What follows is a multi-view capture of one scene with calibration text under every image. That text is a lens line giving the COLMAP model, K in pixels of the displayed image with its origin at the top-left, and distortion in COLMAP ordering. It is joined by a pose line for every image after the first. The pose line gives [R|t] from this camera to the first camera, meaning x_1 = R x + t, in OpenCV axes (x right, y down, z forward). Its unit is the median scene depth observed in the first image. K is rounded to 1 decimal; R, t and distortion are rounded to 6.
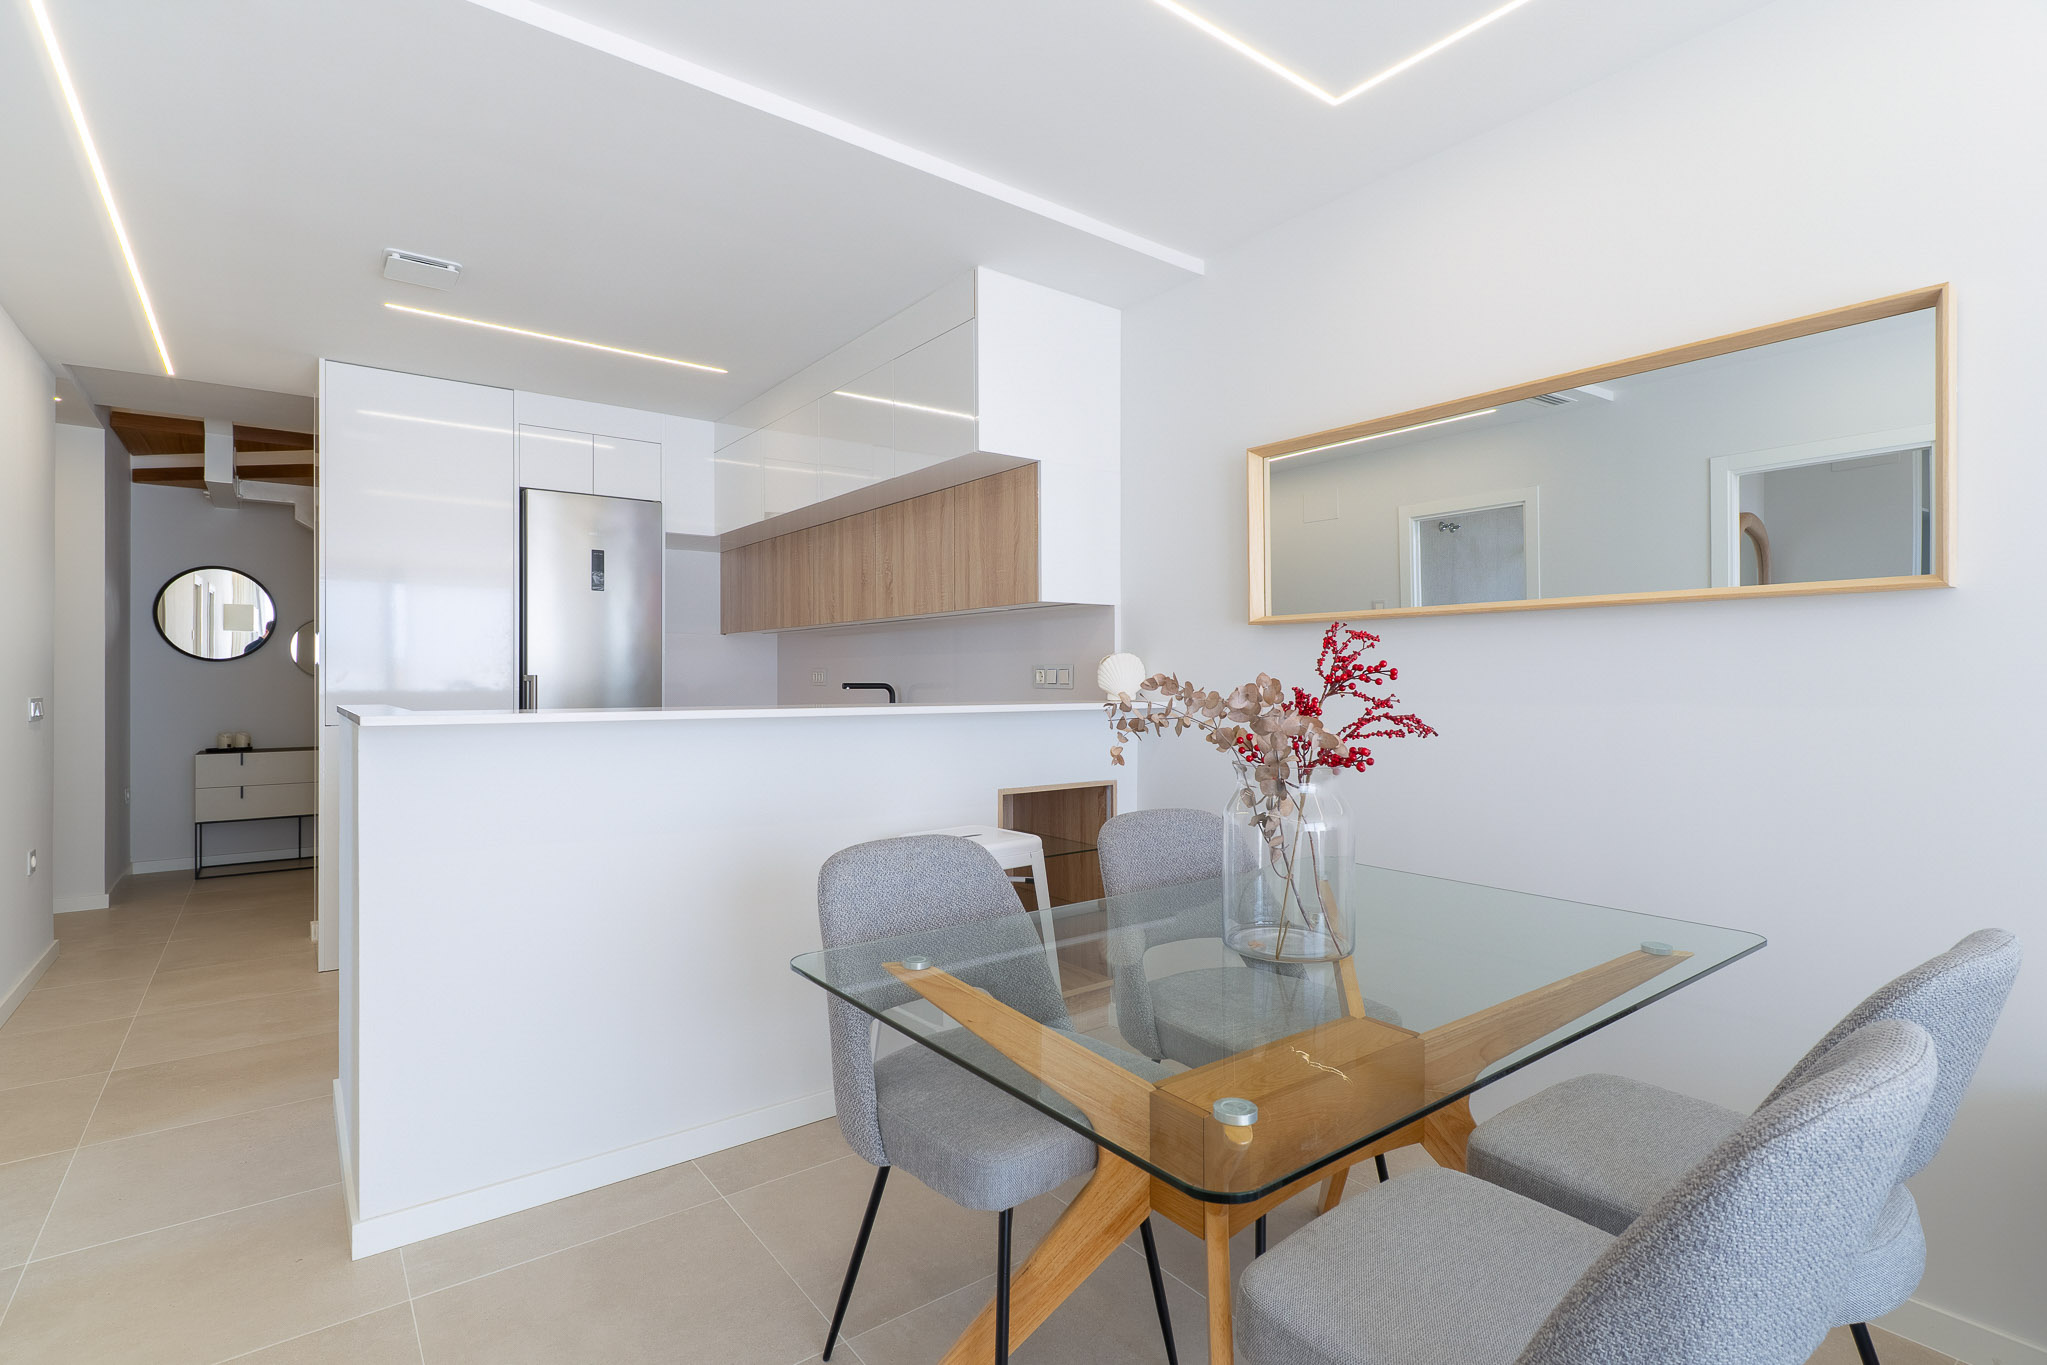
lens RADIAL K [[973.0, 0, 1012.0], [0, 973.0, 675.0], [0, 0, 1]] dist [0.002589, -0.000323]
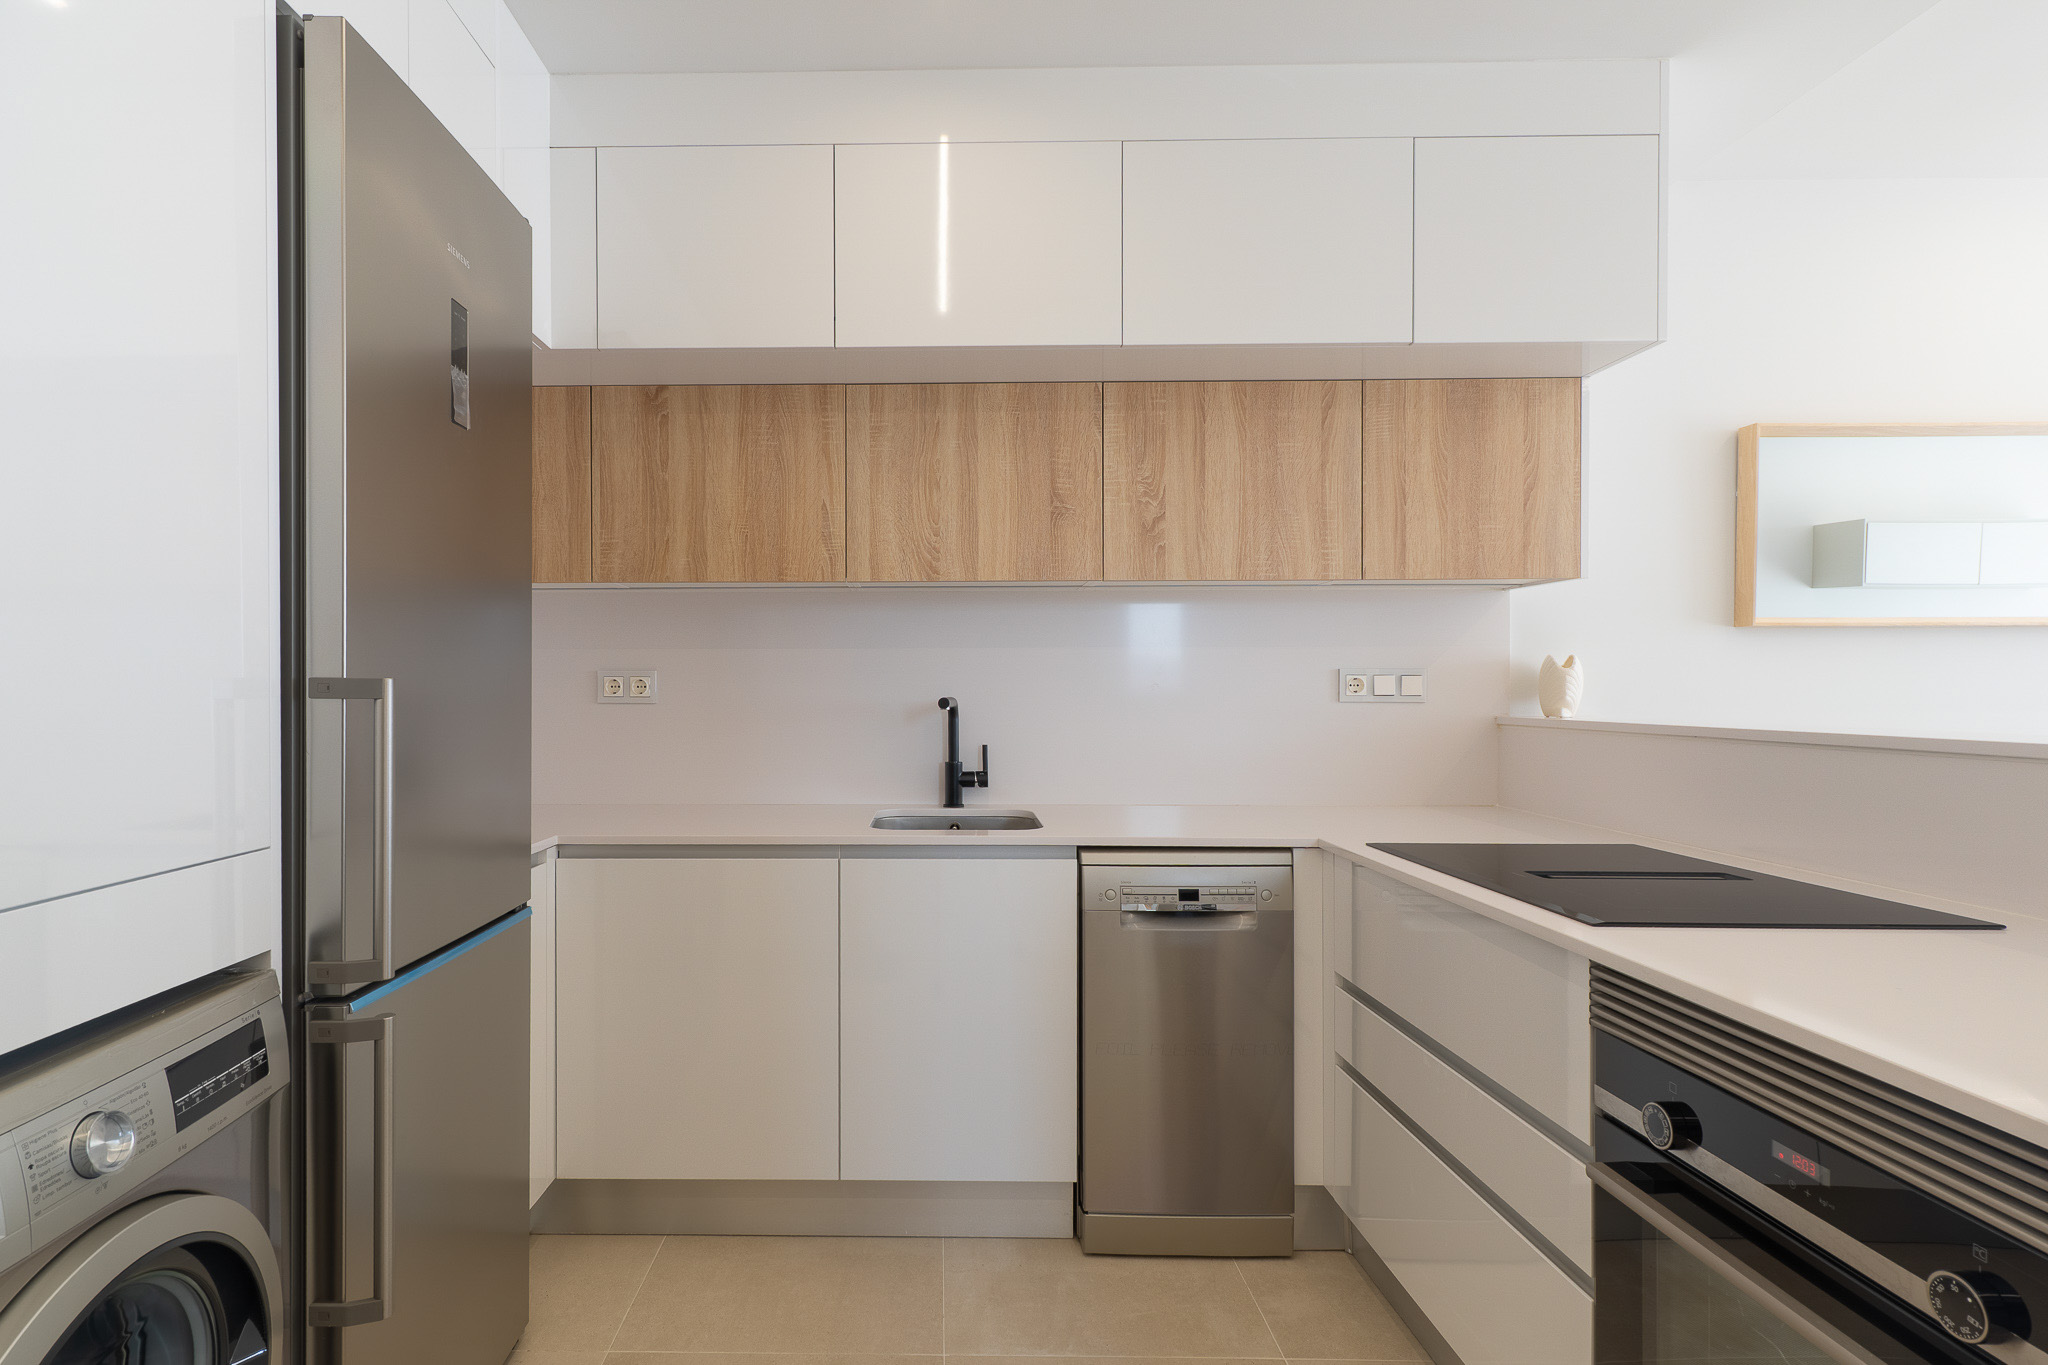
lens RADIAL K [[945.9, 0, 969.5], [0, 945.9, 686.0], [0, 0, 1]] dist [-0.000390, -0.000657]
pose [[0.616784, 0.000573, 0.787132, -0.573227], [-0.001703, 0.999998, 0.000606, 0.002316], [-0.787131, -0.001715, 0.616784, 0.679620]]
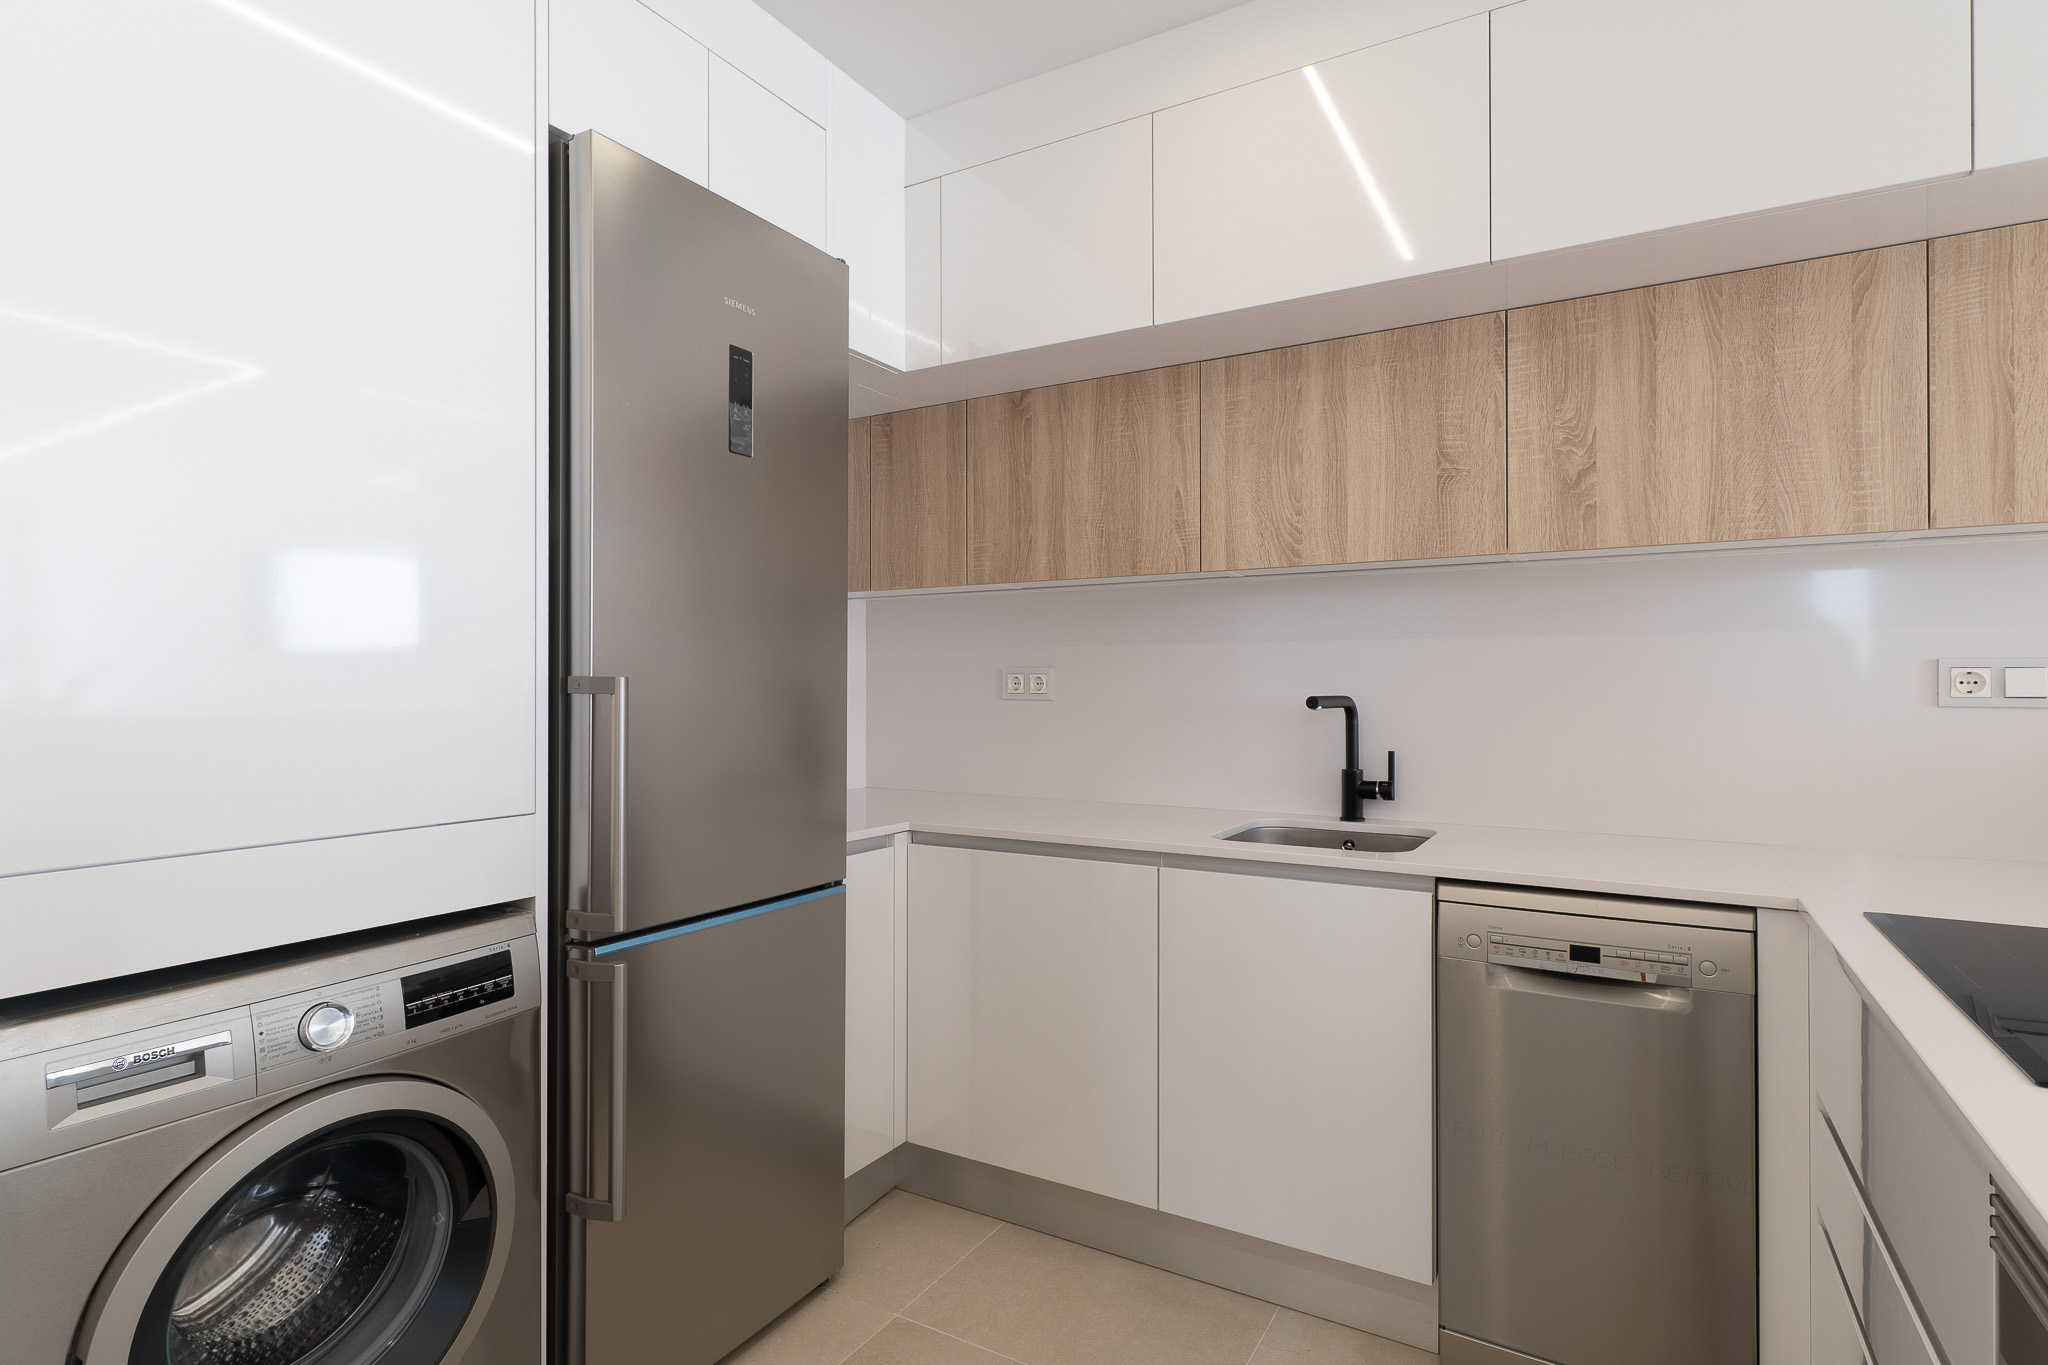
lens RADIAL K [[973.5, 0, 1012.5], [0, 973.5, 675.0], [0, 0, 1]] dist [0.002589, -0.000323]
pose [[0.913006, 0.004193, 0.407924, -0.500120], [-0.001677, 0.999977, -0.006525, 0.001983], [-0.407942, 0.005273, 0.912993, 0.636897]]
